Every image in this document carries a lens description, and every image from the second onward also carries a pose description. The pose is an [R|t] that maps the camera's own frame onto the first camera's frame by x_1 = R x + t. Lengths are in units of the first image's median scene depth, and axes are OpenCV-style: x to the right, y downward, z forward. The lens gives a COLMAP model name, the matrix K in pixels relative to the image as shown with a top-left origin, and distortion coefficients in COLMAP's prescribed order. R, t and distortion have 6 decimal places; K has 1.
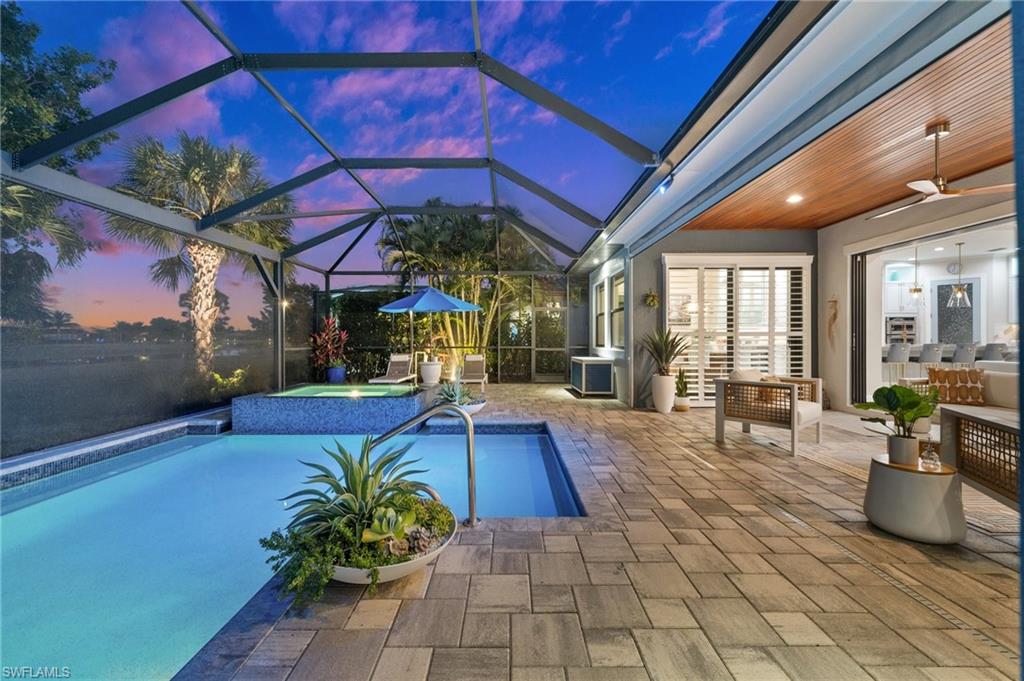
lens RADIAL K [[440.3, 0, 512.0], [0, 440.3, 340.5], [0, 0, 1]] dist [0.000542, 0.000302]
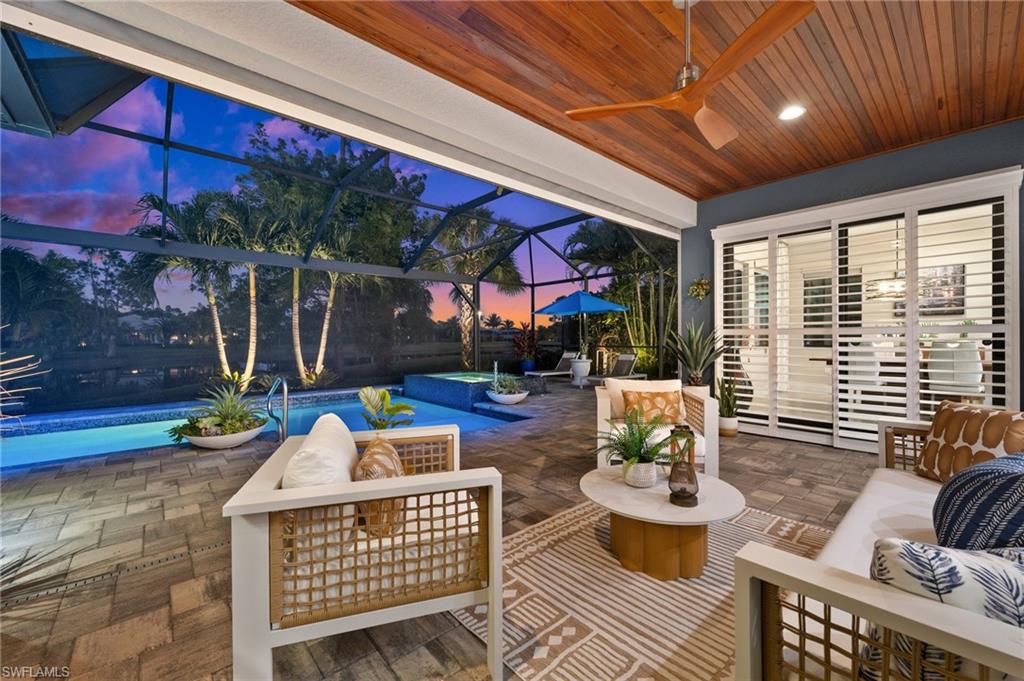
lens RADIAL K [[442.7, 0, 512.0], [0, 442.7, 340.5], [0, 0, 1]] dist [-0.010102, -0.000227]
pose [[0.616072, 0.003347, -0.787683, 0.704459], [0.000110, 0.999991, 0.004334, -0.003546], [0.787690, -0.002757, 0.616066, 0.244741]]
